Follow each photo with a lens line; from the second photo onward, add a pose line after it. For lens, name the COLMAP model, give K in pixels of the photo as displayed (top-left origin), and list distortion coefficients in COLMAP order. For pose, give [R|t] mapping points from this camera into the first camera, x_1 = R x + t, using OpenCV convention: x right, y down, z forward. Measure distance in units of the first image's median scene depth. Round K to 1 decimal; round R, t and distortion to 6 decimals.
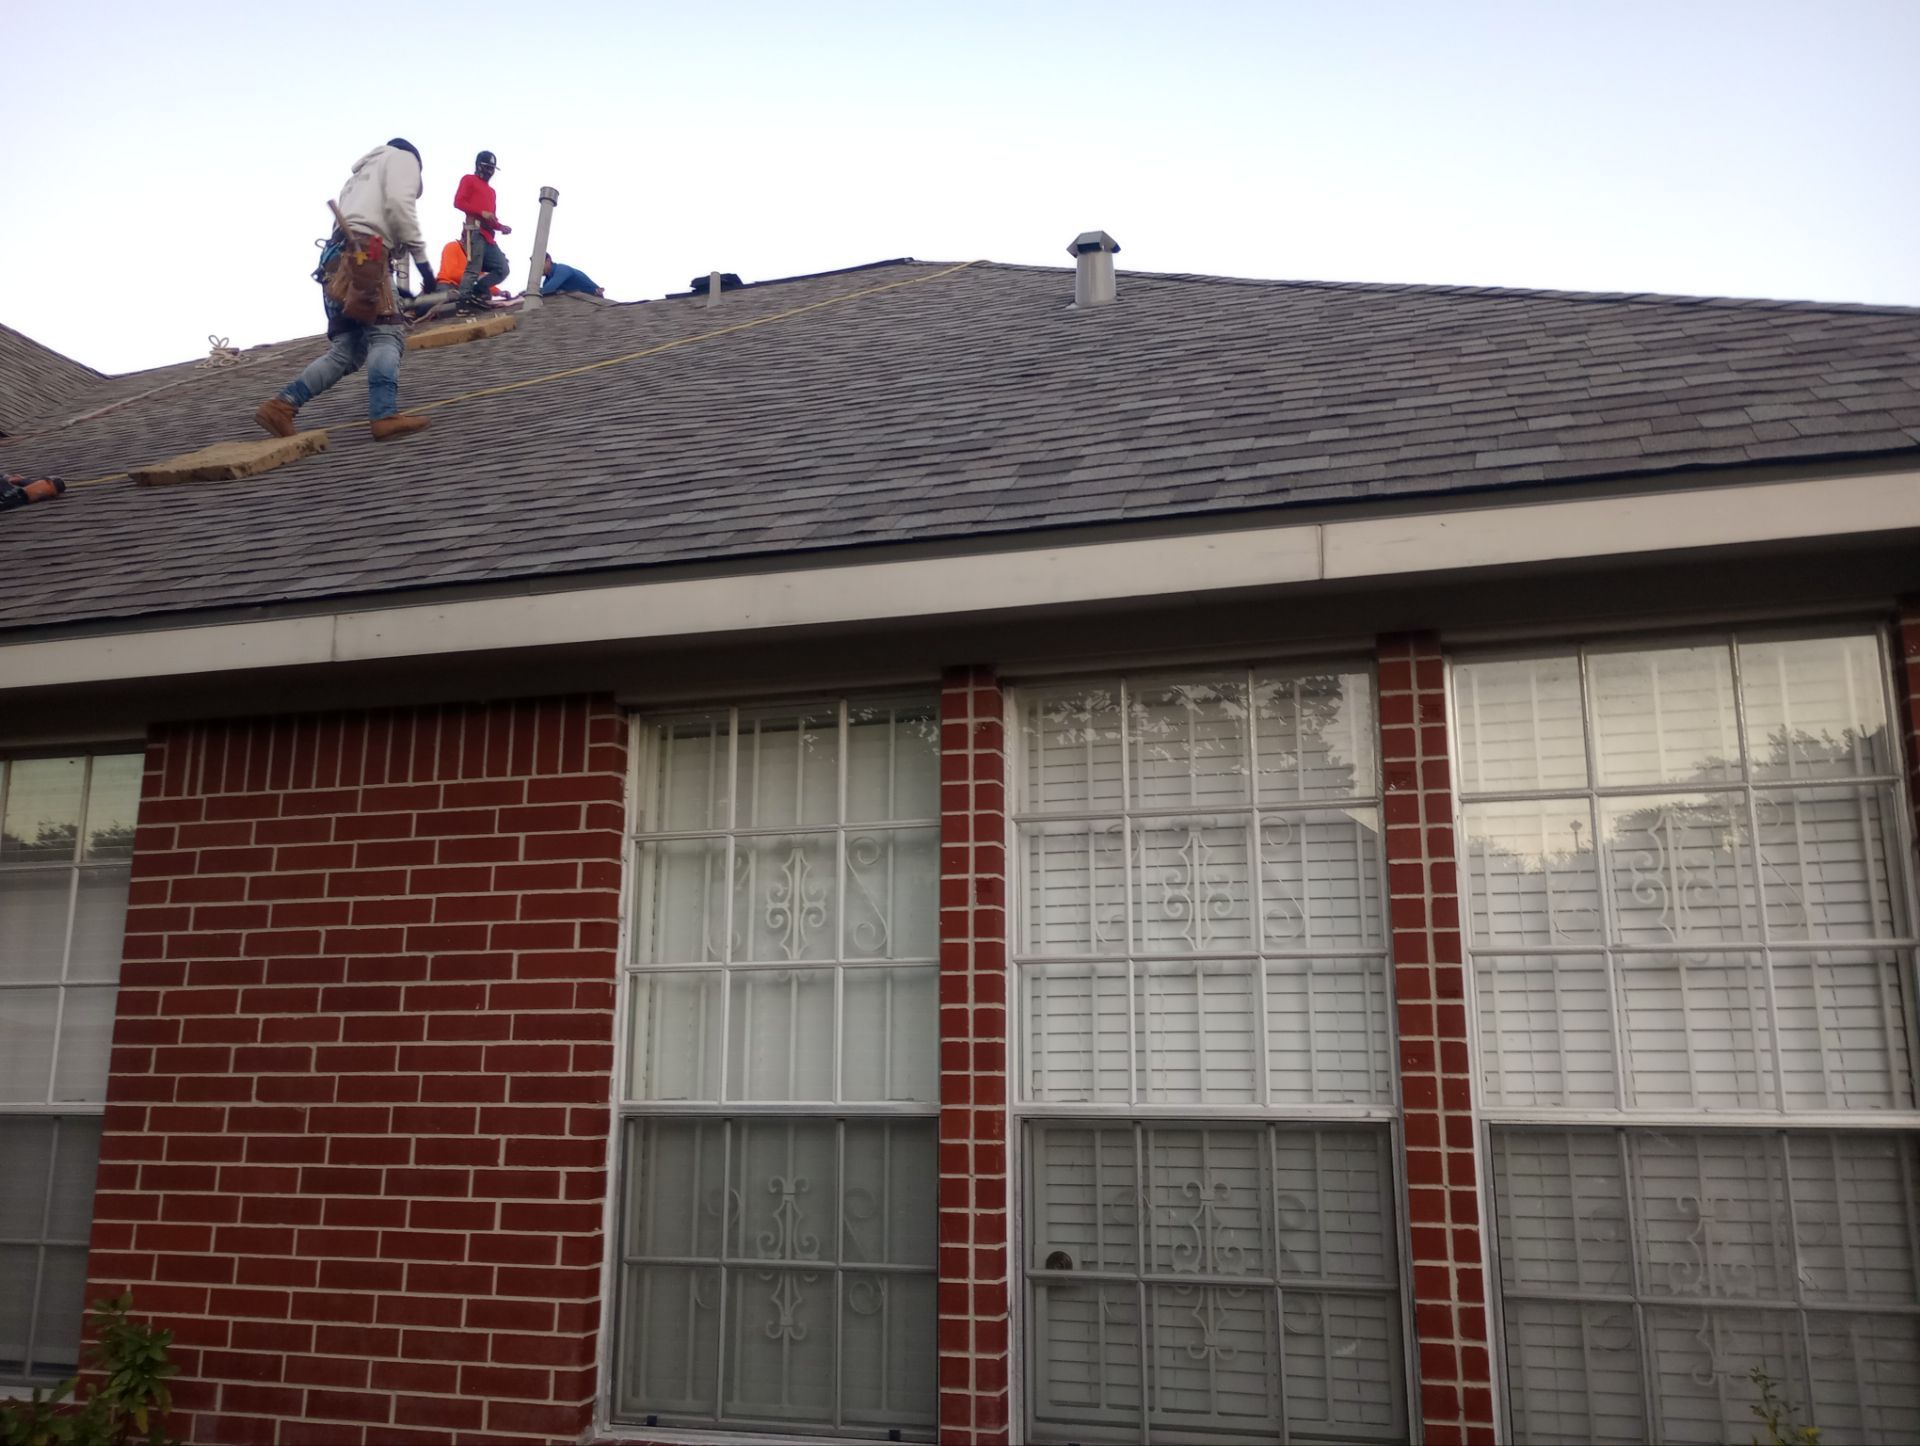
lens RADIAL K [[1575.1, 0, 960.0], [0, 1575.1, 723.0], [0, 0, 1]] dist [0.056139, -0.047203]
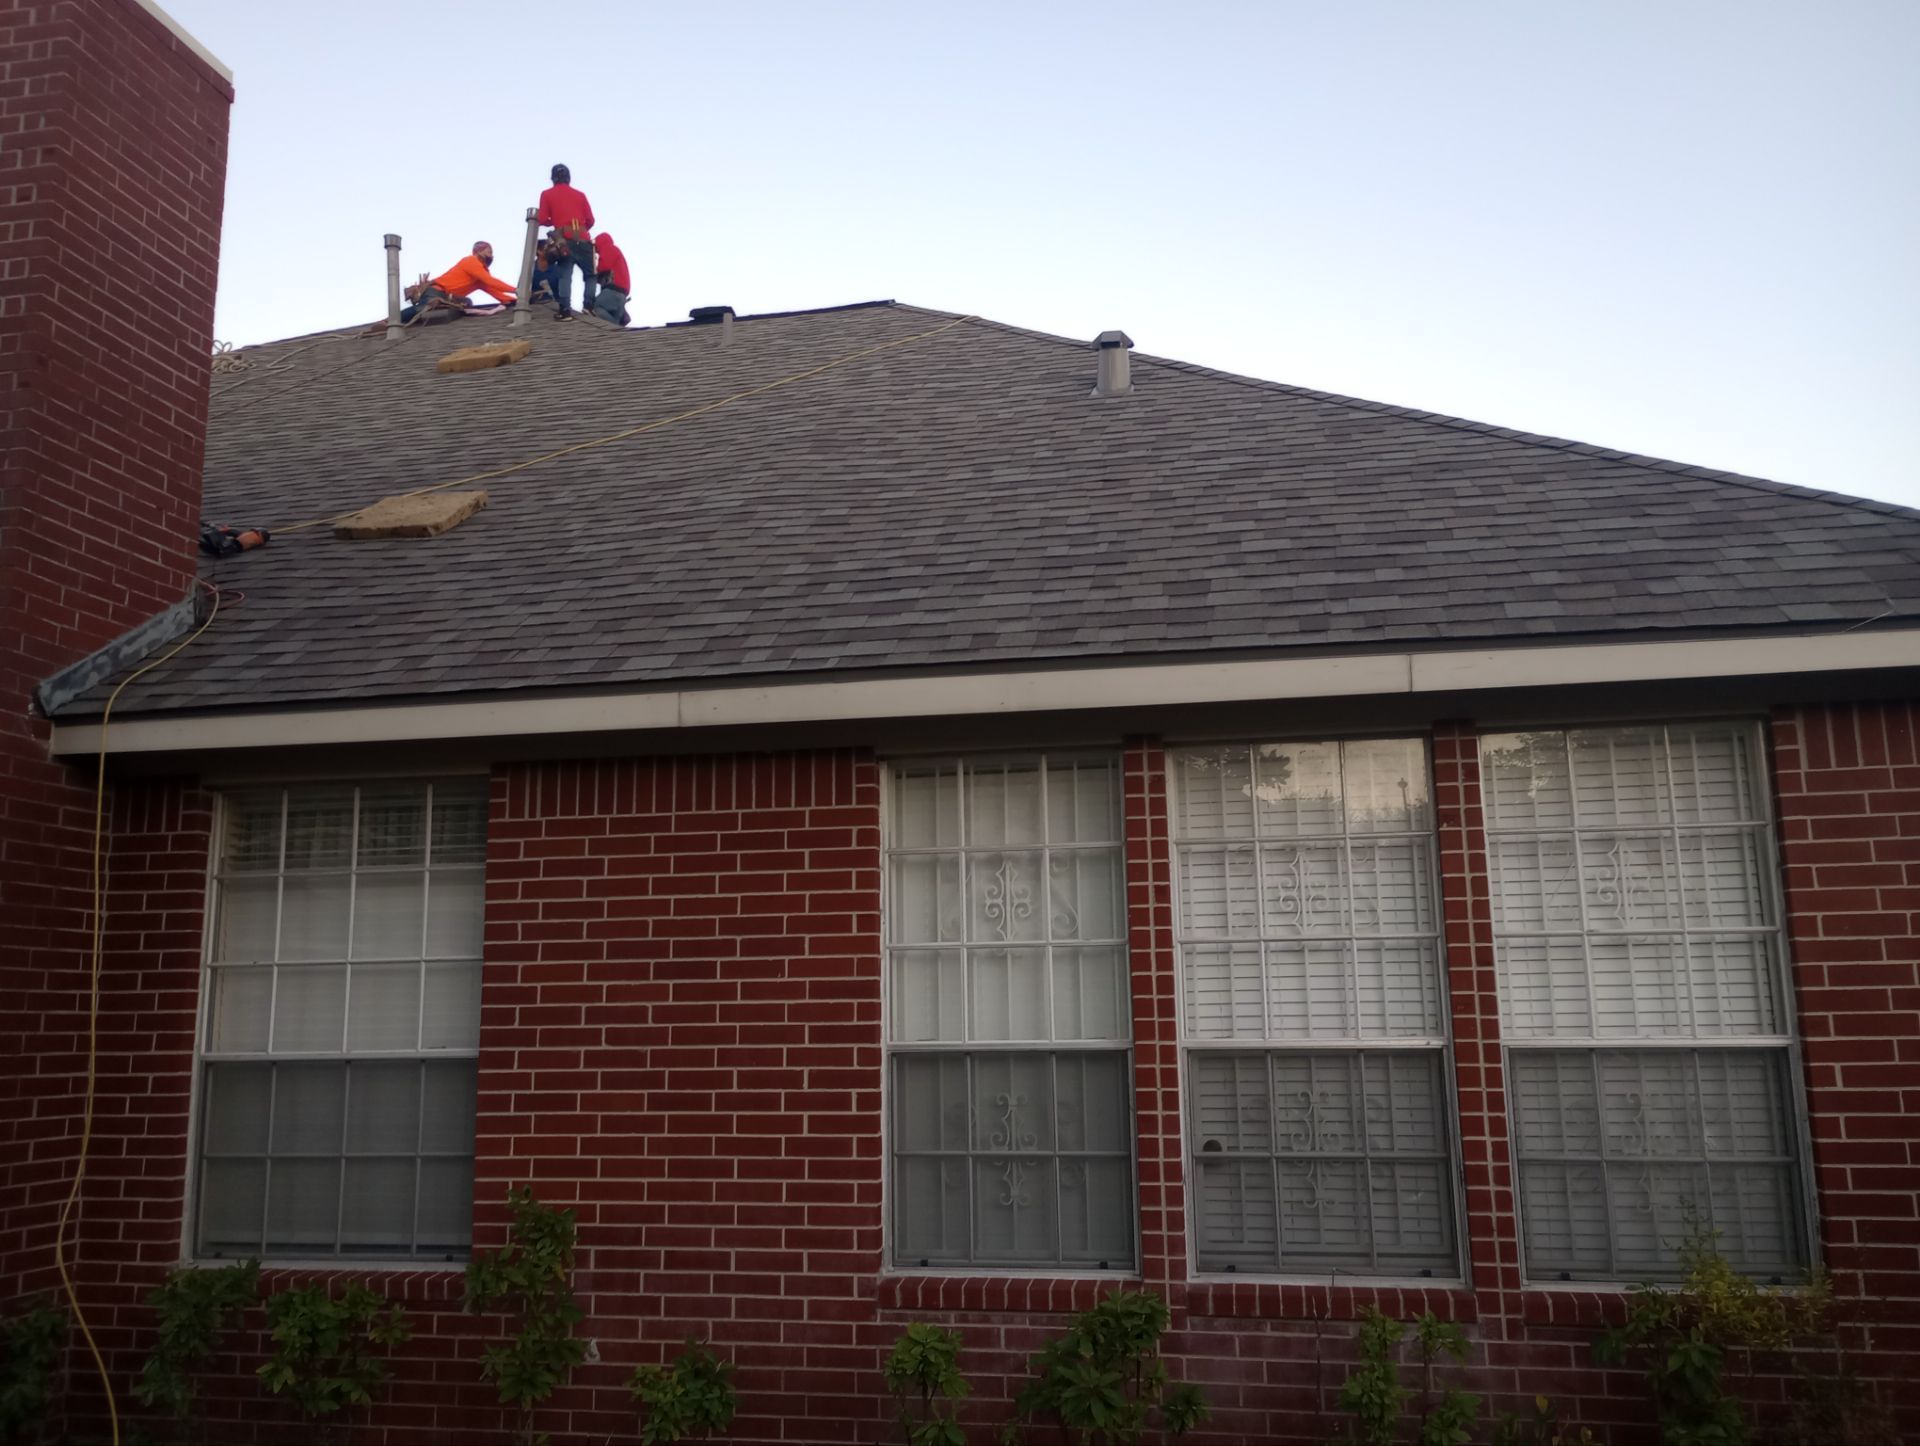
lens RADIAL K [[1509.3, 0, 988.4], [0, 1509.3, 723.0], [0, 0, 1]] dist [0.038144, 0.002095]
pose [[0.995683, 0.005785, 0.092638, -0.264017], [-0.007853, 0.999728, 0.021971, -0.076734], [-0.092486, -0.022604, 0.995457, -0.348804]]
